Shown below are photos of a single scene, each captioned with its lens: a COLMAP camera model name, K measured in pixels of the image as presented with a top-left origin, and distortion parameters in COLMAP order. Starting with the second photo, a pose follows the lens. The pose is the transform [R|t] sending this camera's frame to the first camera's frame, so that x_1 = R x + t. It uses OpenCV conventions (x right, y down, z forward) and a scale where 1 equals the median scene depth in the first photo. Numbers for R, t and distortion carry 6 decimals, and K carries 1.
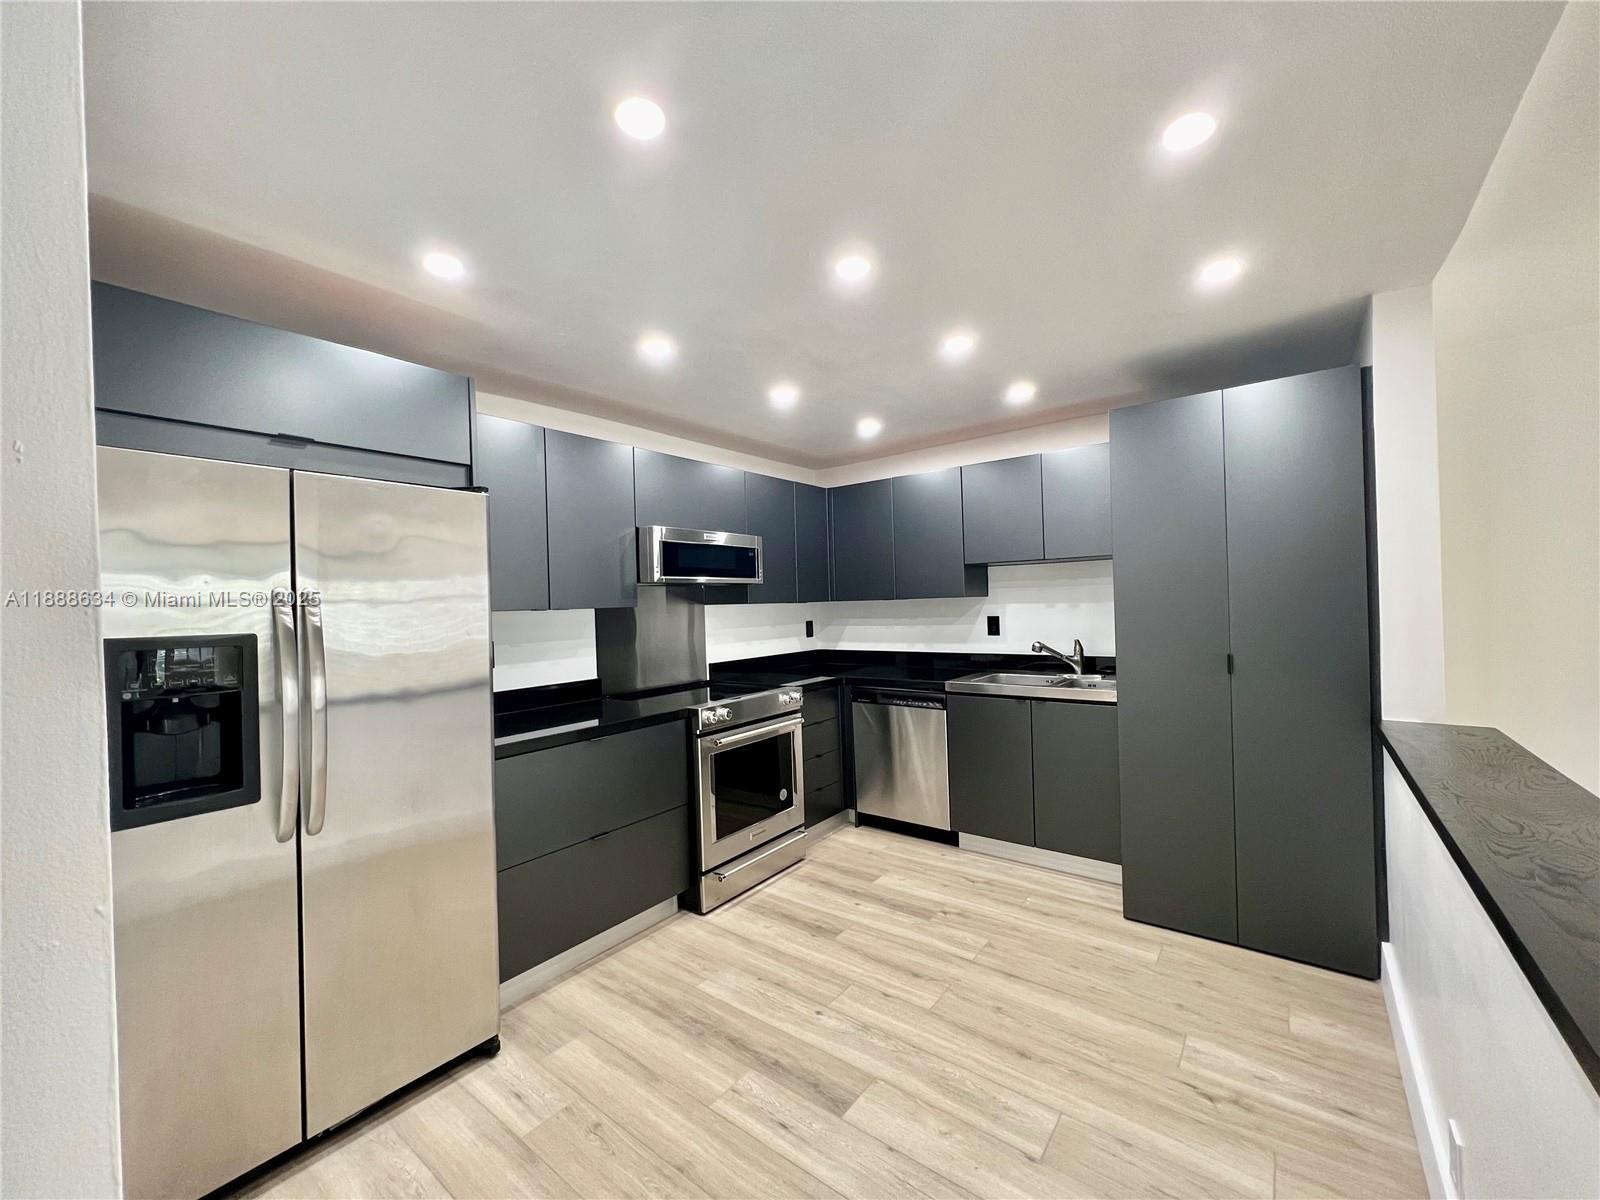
lens RADIAL K [[642.6, 0, 800.0], [0, 642.6, 600.0], [0, 0, 1]] dist [-0.000748, -0.000189]
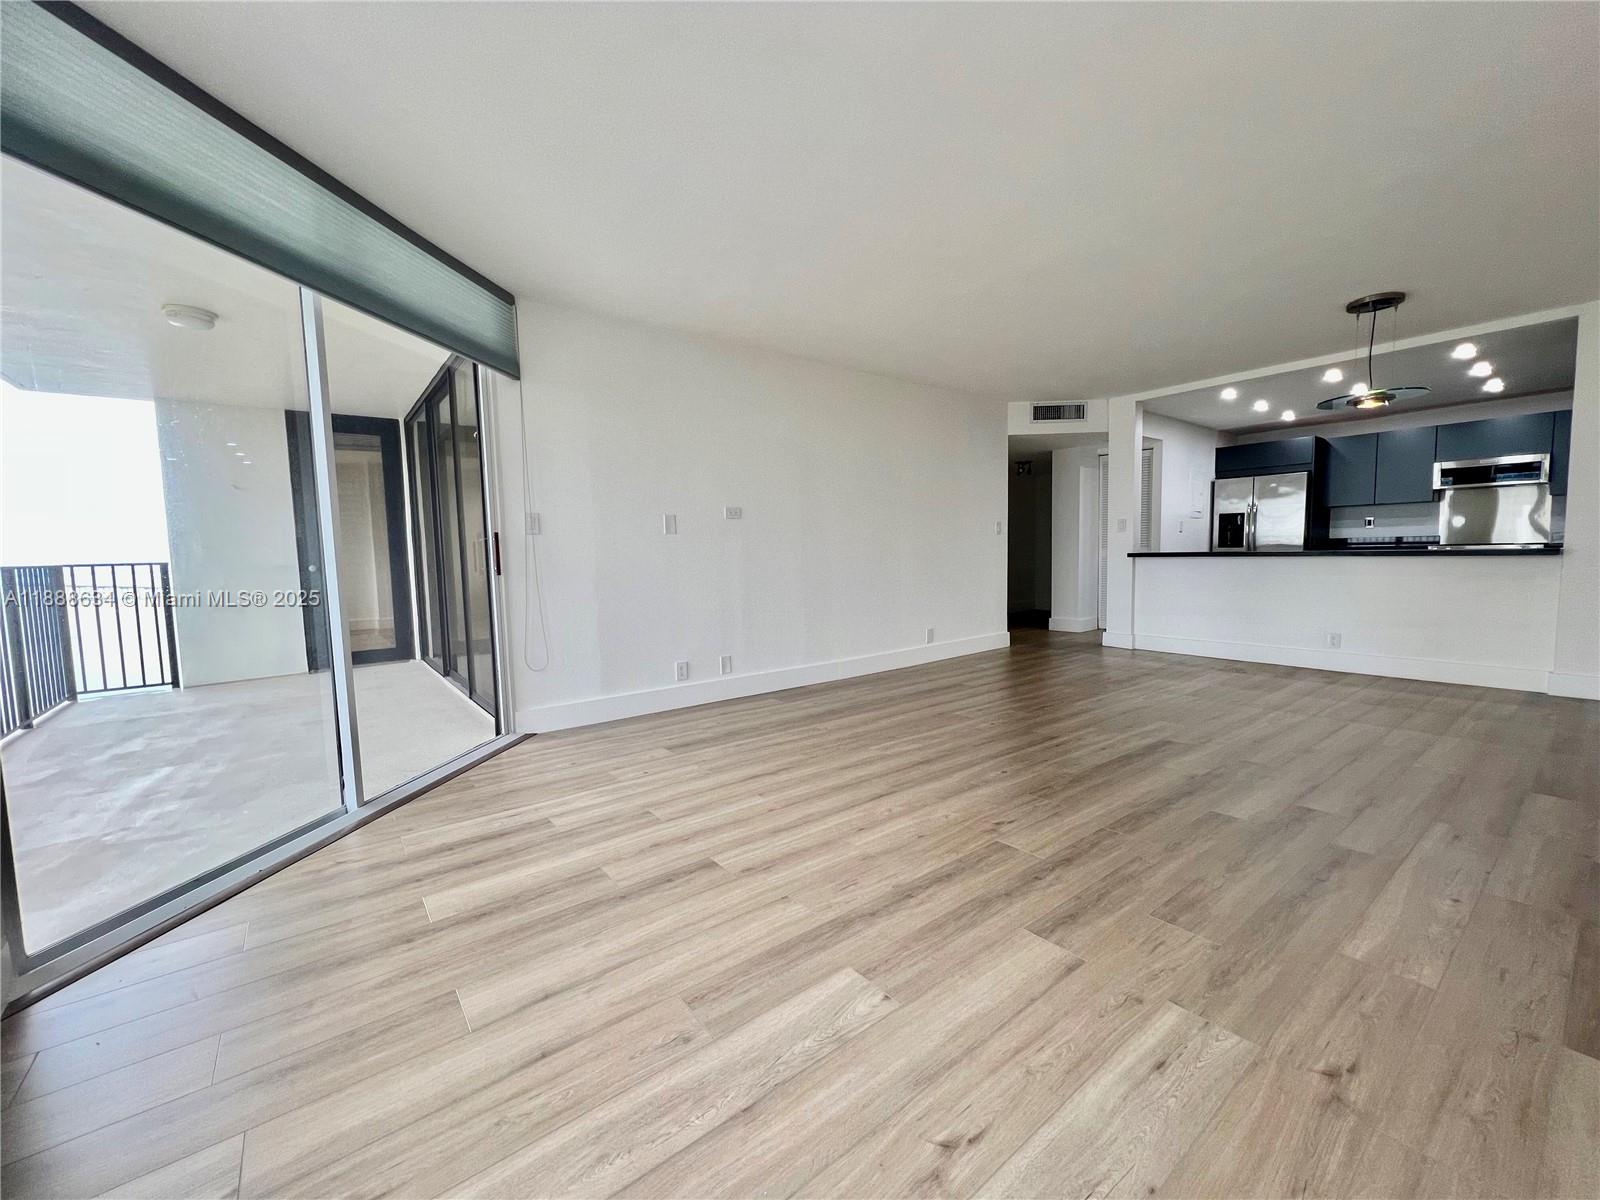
lens RADIAL K [[638.8, 0, 800.0], [0, 638.8, 600.0], [0, 0, 1]] dist [-0.002109, -0.000253]
pose [[-0.247961, 0.099206, -0.963677, 2.422504], [0.033115, 0.995030, 0.093913, 0.074164], [0.968204, -0.008625, -0.250014, -0.542133]]
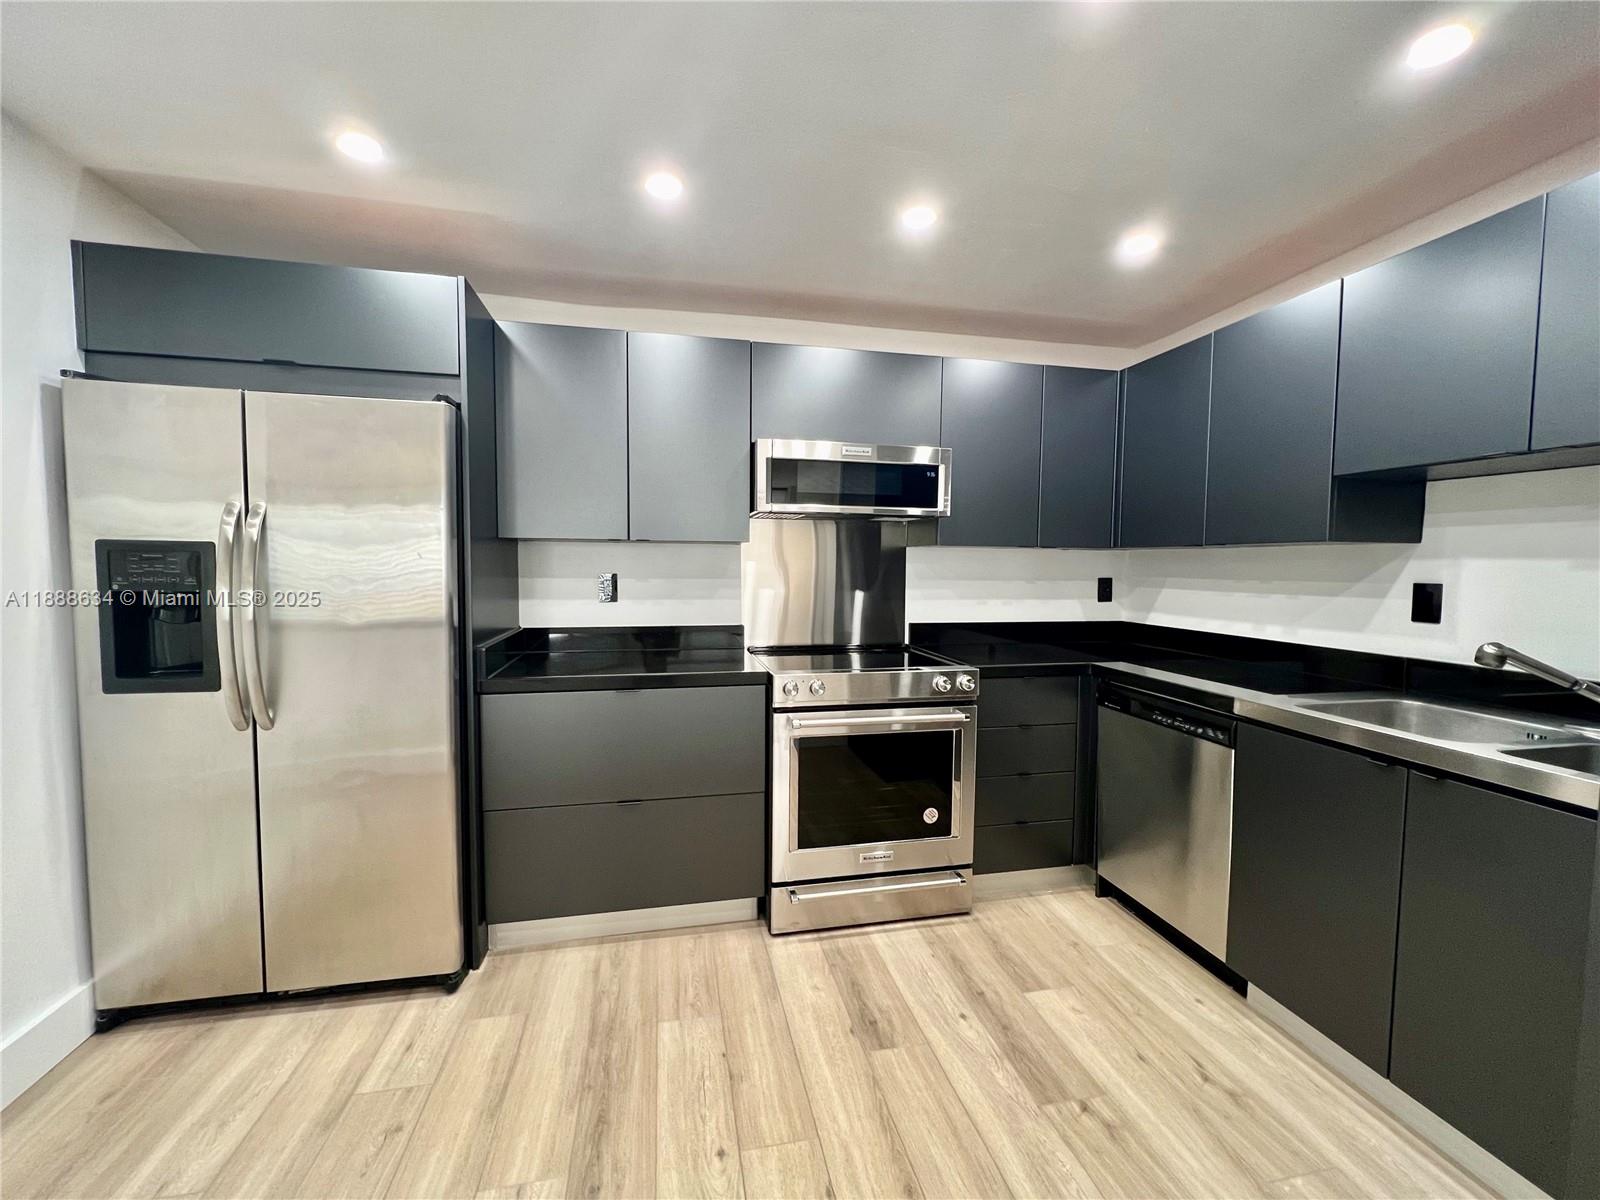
lens RADIAL K [[663.1, 0, 801.8], [0, 663.1, 602.5], [0, 0, 1]] dist [-0.000659, 0.000446]
pose [[0.760333, 0.075150, -0.645171, 0.351384], [-0.029586, 0.996260, 0.081178, 0.017251], [0.648859, -0.042635, 0.759713, 0.405815]]
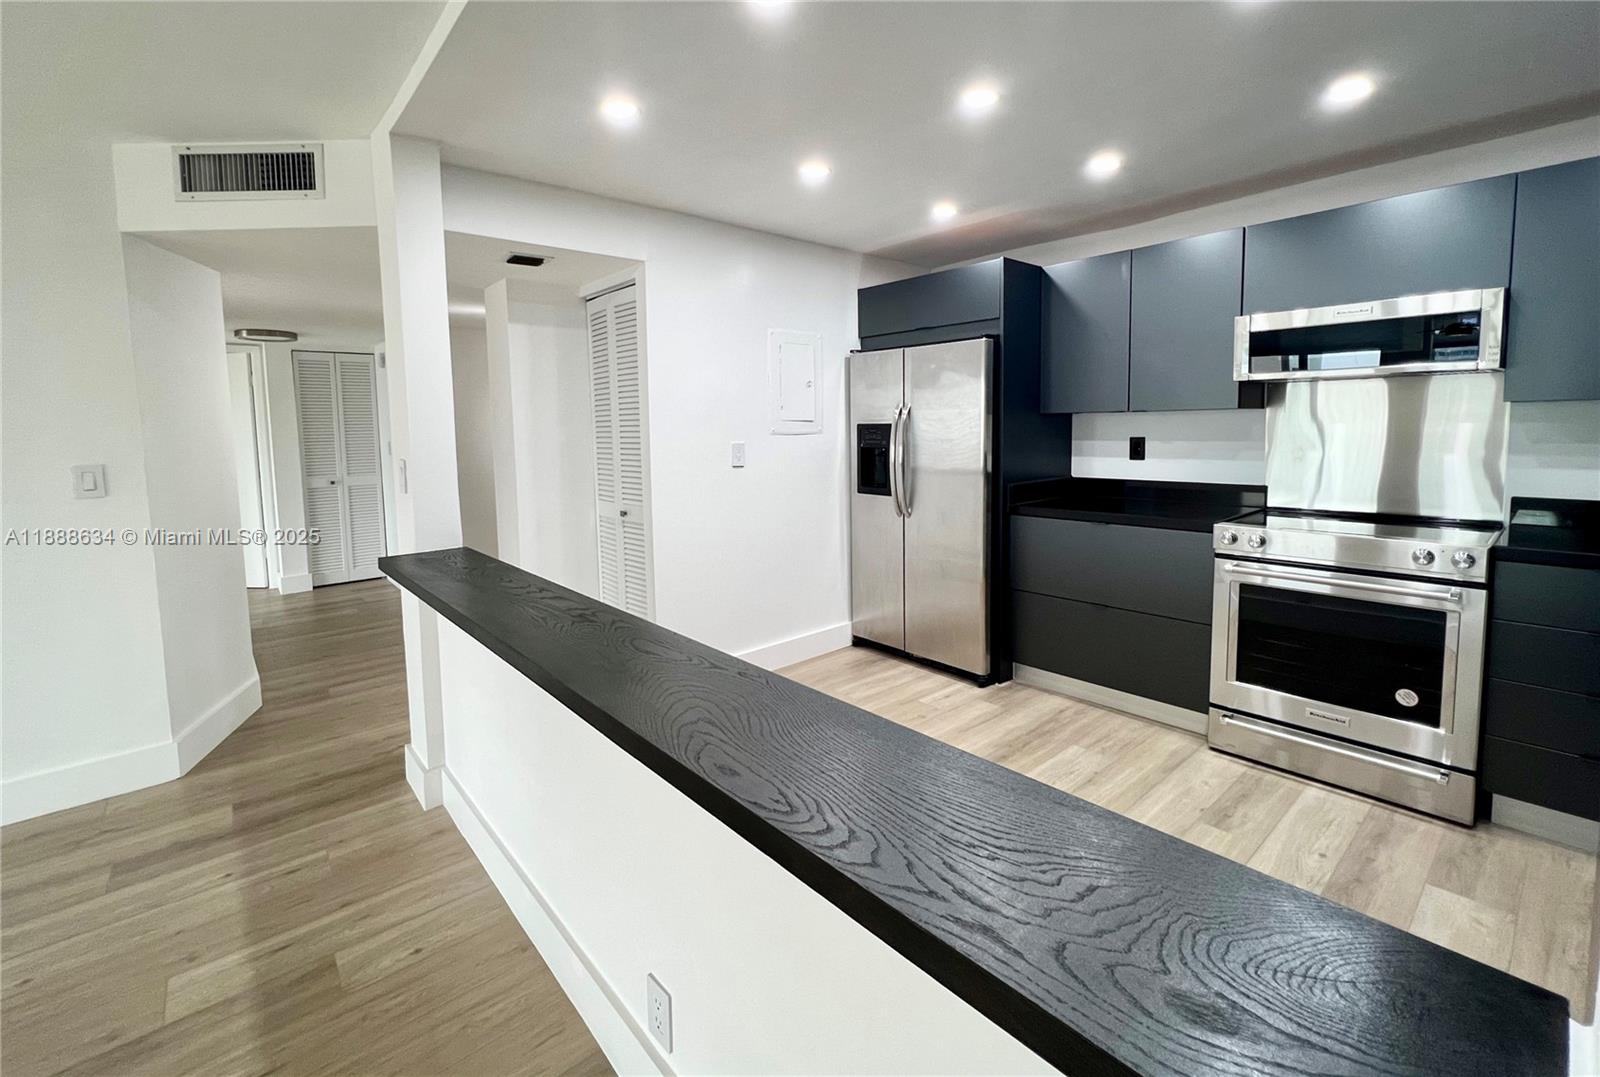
lens RADIAL K [[690.0, 0, 781.7], [0, 690.0, 476.8], [0, 0, 1]] dist [0.016187, -0.000109]
pose [[-0.211254, 0.106546, -0.971607, 0.856730], [0.028634, 0.994289, 0.102808, -0.012208], [0.977012, -0.006102, -0.213098, 0.589605]]
